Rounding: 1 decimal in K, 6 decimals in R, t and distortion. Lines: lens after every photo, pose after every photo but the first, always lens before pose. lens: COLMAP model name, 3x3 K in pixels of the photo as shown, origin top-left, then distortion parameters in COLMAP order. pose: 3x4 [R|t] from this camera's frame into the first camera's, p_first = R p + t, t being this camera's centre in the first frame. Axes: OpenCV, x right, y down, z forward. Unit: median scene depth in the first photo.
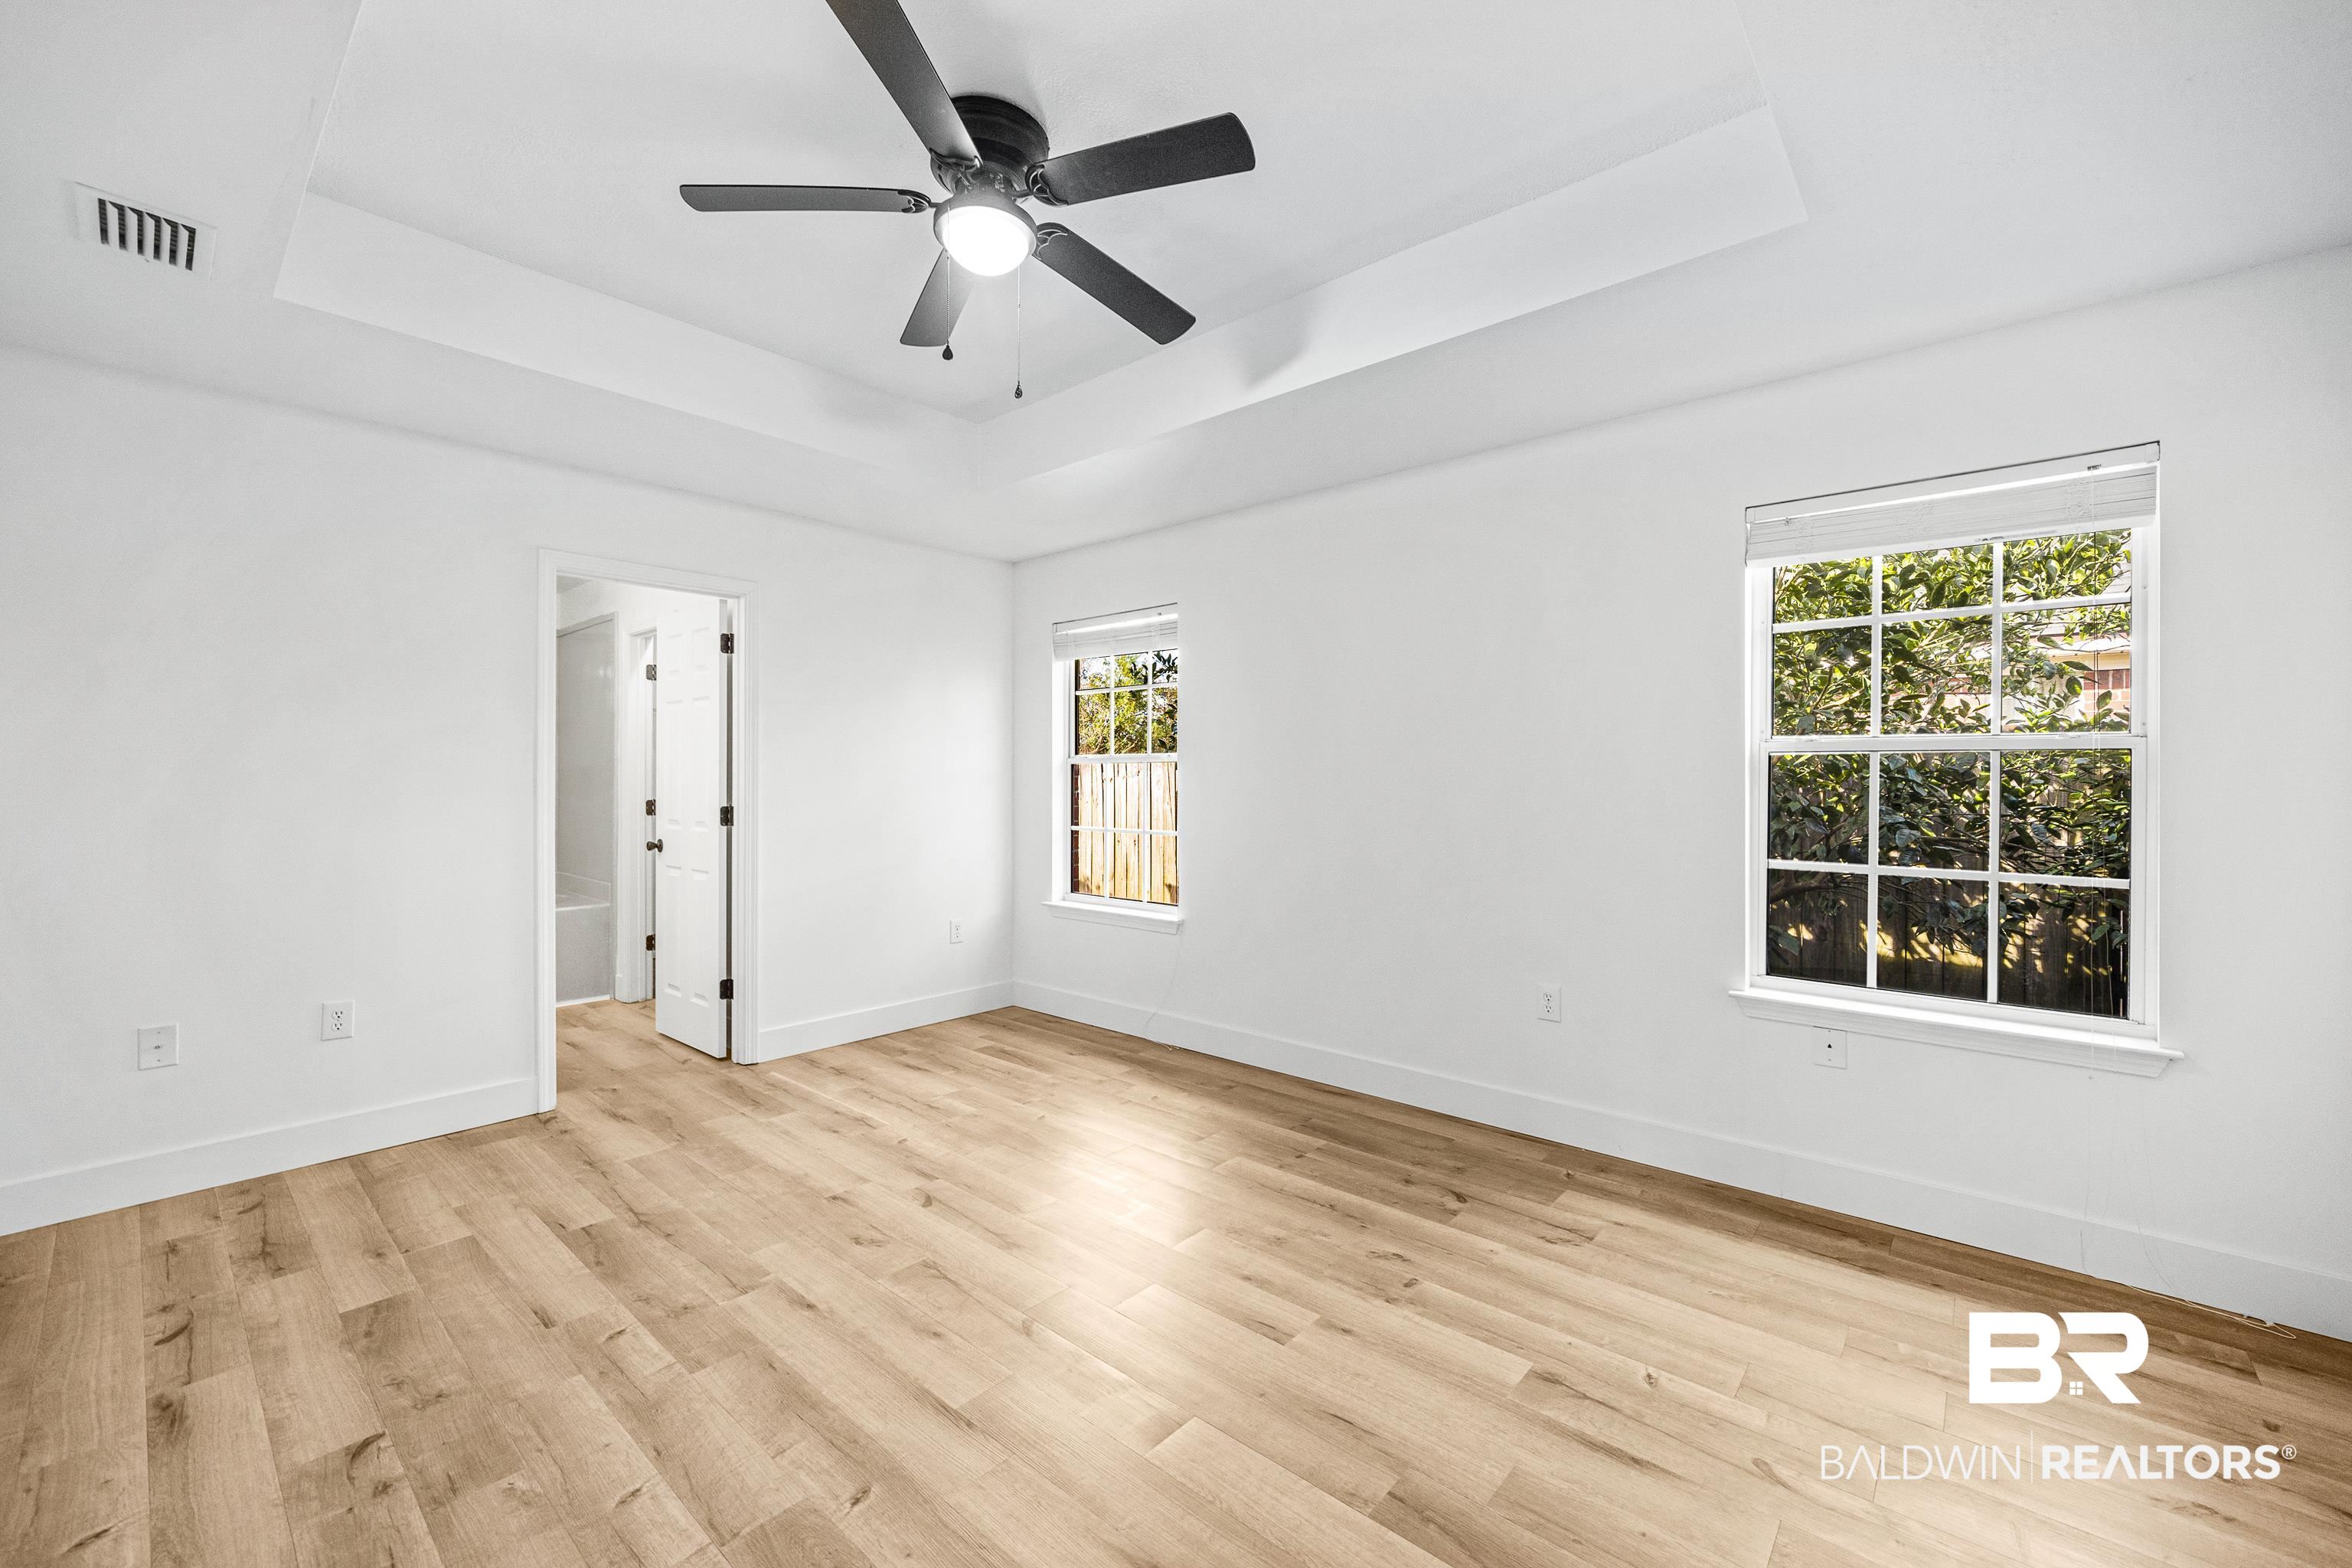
lens RADIAL K [[936.5, 0, 1171.8], [0, 936.5, 775.5], [0, 0, 1]] dist [-0.002026, 0.001676]
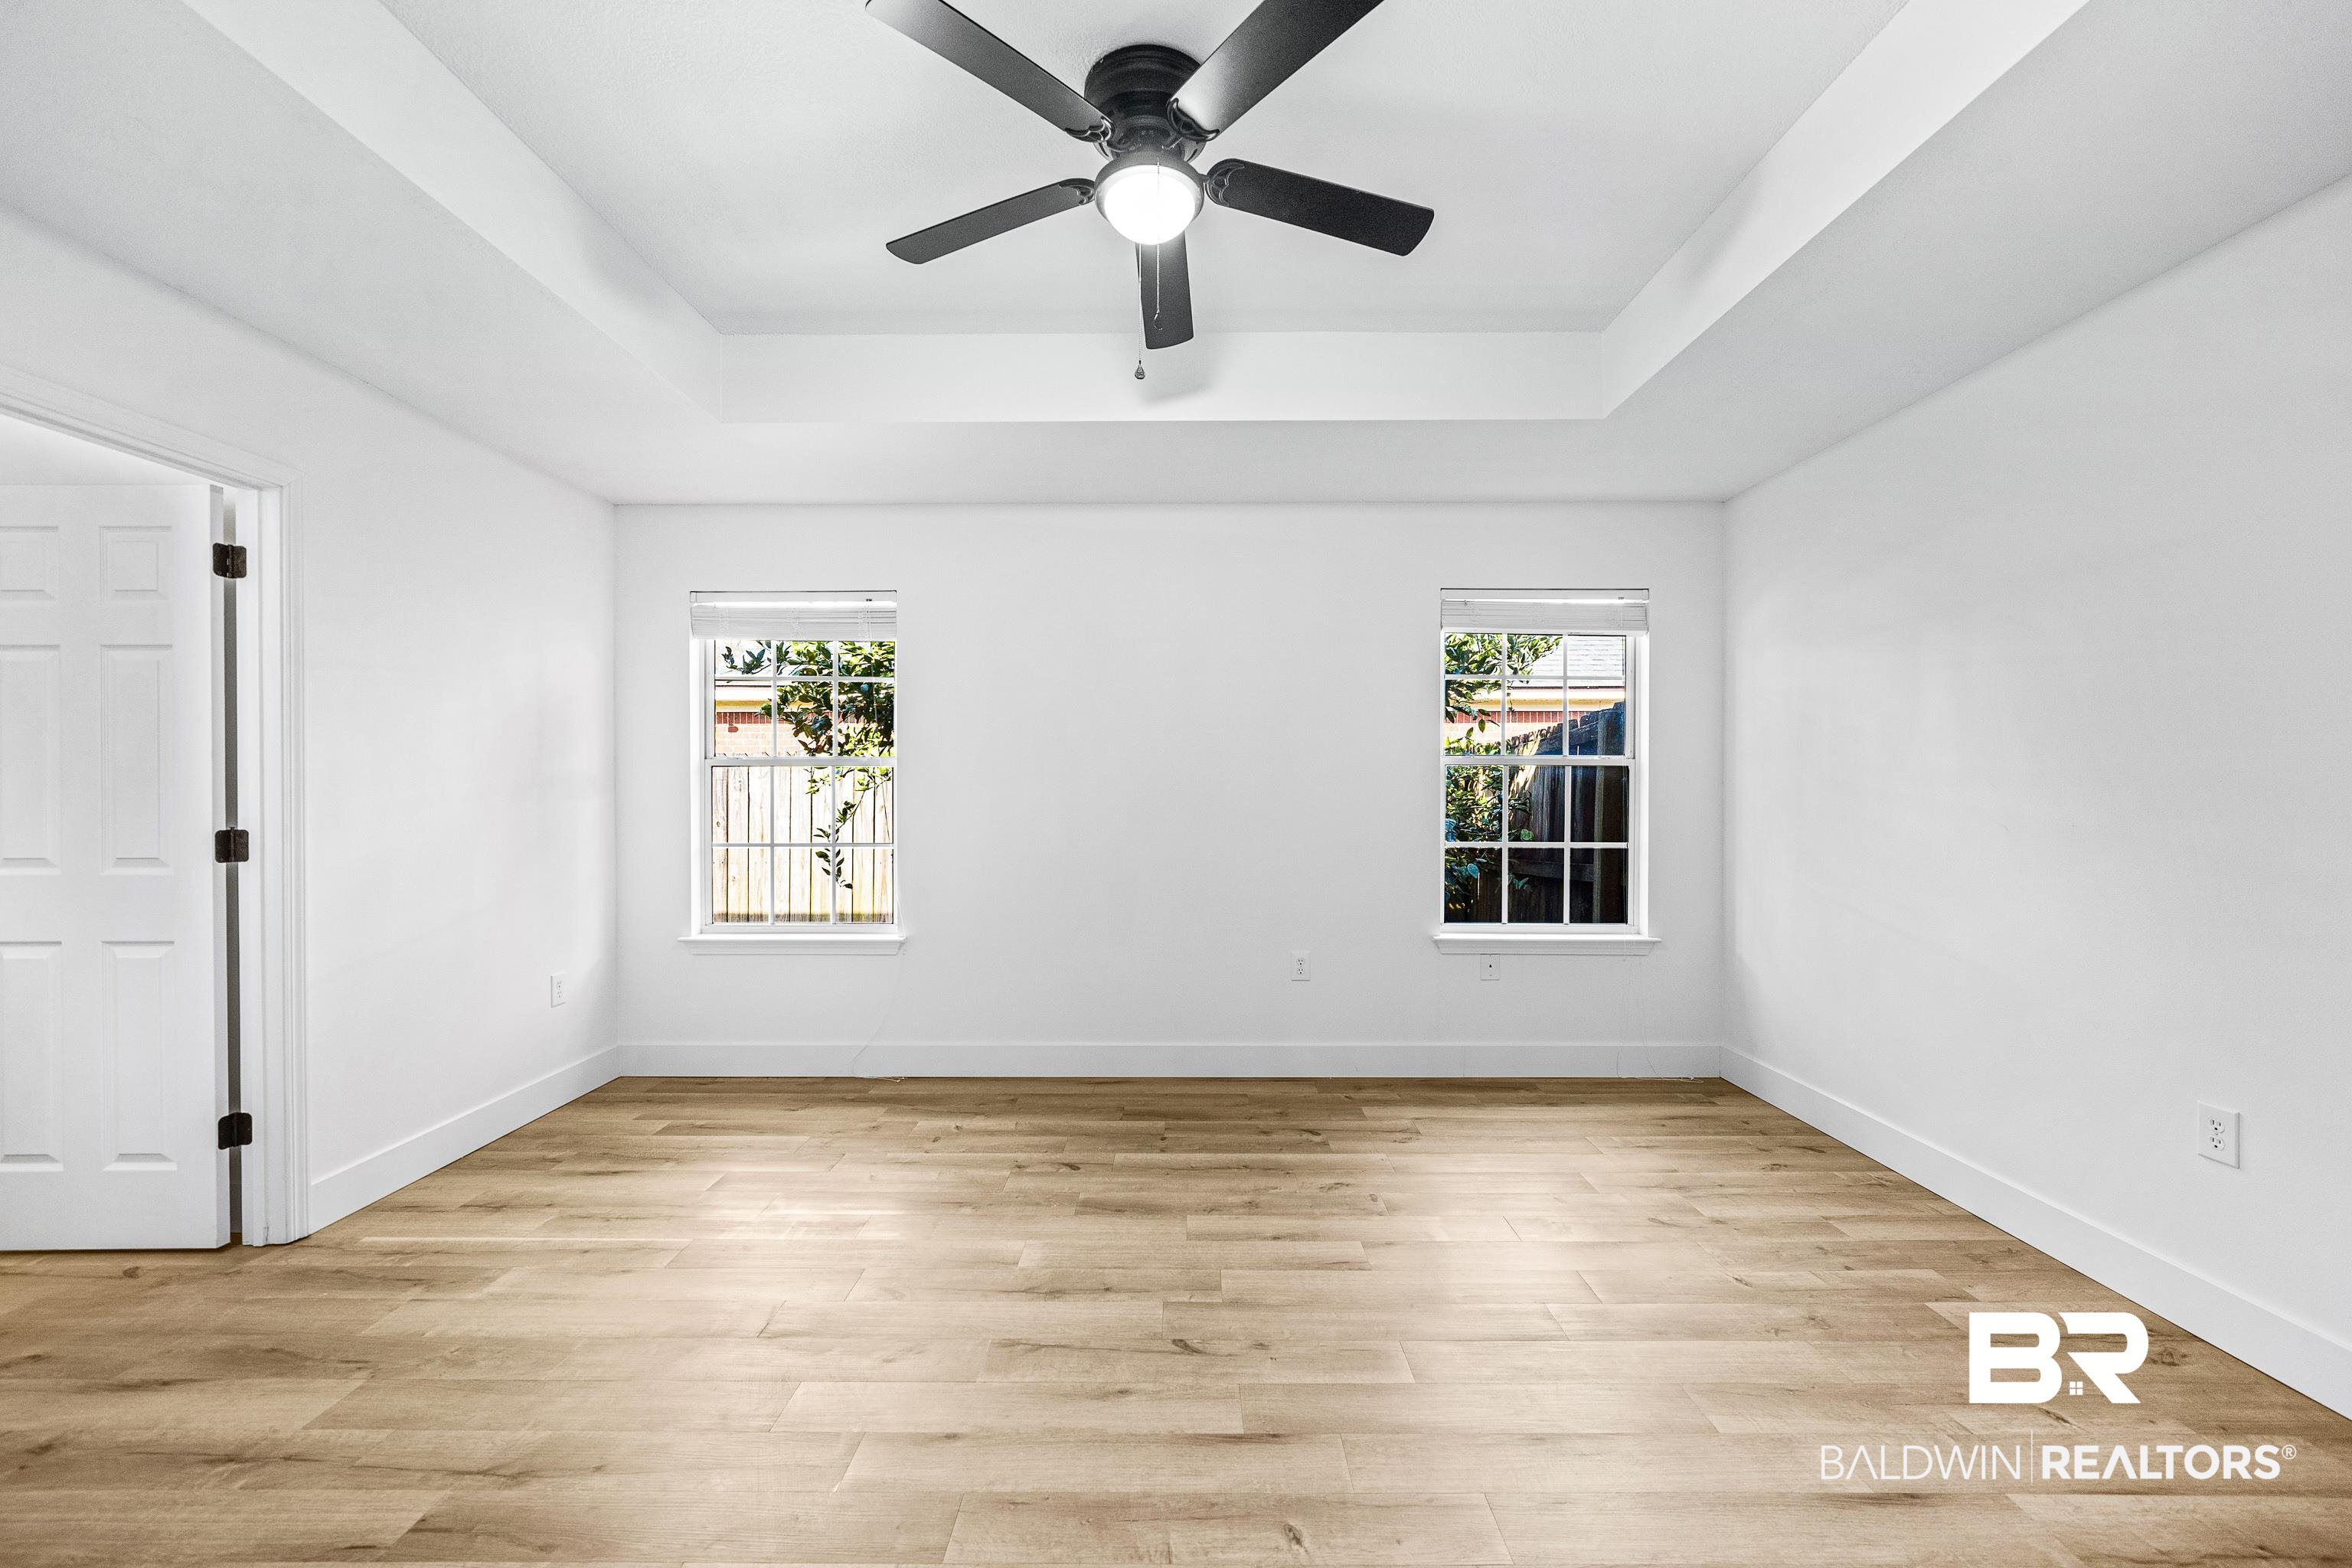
lens RADIAL K [[936.5, 0, 1174.1], [0, 936.5, 790.9], [0, 0, 1]] dist [-0.002026, 0.001676]
pose [[0.755229, -0.005180, 0.655440, -0.512741], [-0.001858, 0.999948, 0.010044, 0.000780], [-0.655458, -0.008804, 0.755180, 0.178641]]
